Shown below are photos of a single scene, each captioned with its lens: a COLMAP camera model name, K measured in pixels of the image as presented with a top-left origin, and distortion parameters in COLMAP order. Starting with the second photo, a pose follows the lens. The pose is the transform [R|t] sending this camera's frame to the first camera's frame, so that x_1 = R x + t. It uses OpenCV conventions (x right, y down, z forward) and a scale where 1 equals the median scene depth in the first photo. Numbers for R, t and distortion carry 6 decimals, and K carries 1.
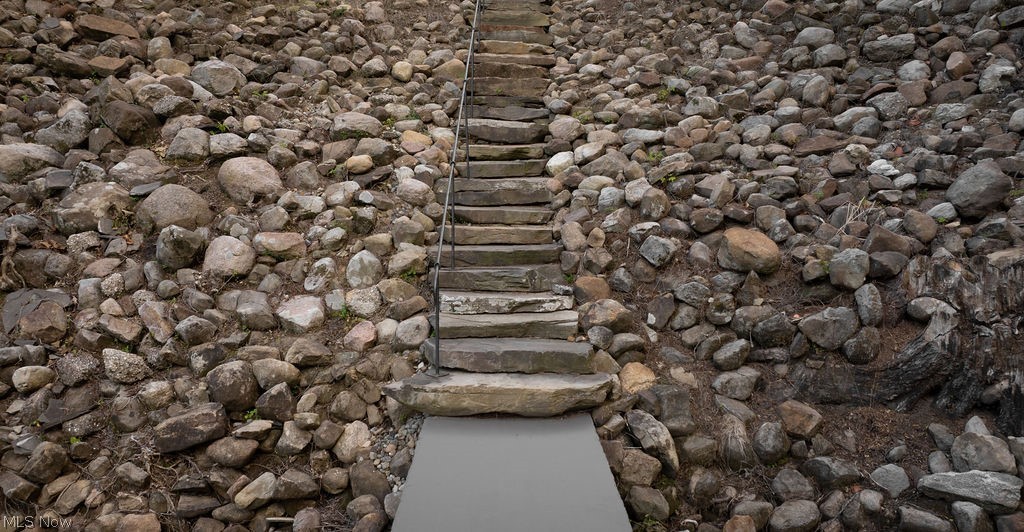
lens RADIAL K [[683.9, 0, 512.5], [0, 683.9, 265.9], [0, 0, 1]] dist [0.002870, 0.000202]
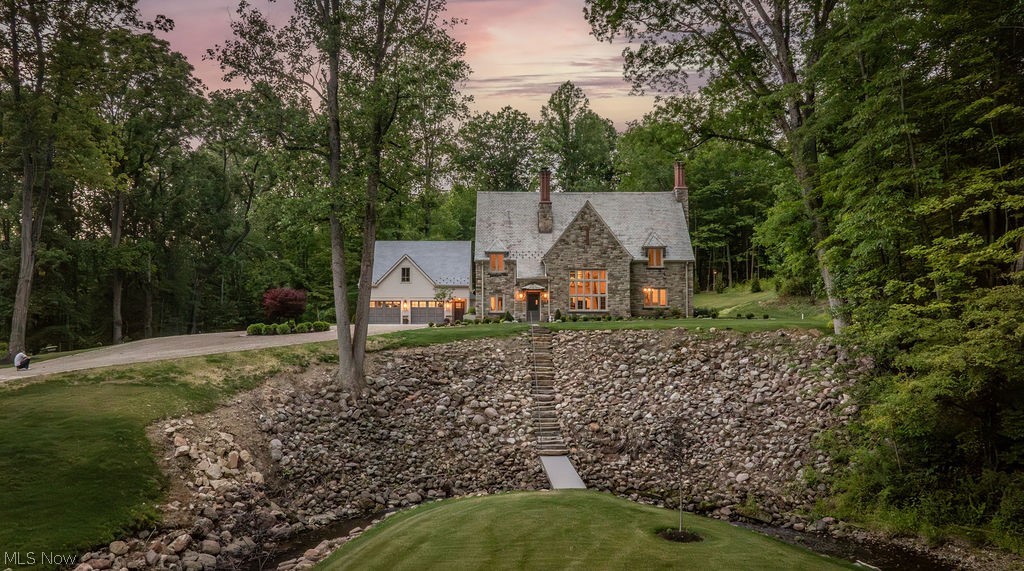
lens RADIAL K [[683.6, 0, 513.0], [0, 683.6, 285.7], [0, 0, 1]] dist [-0.000978, -0.000130]
pose [[0.999510, -0.013555, 0.028203, -0.381867], [0.019016, 0.978896, -0.203470, -0.027961], [-0.024850, 0.203907, 0.978675, -3.940652]]
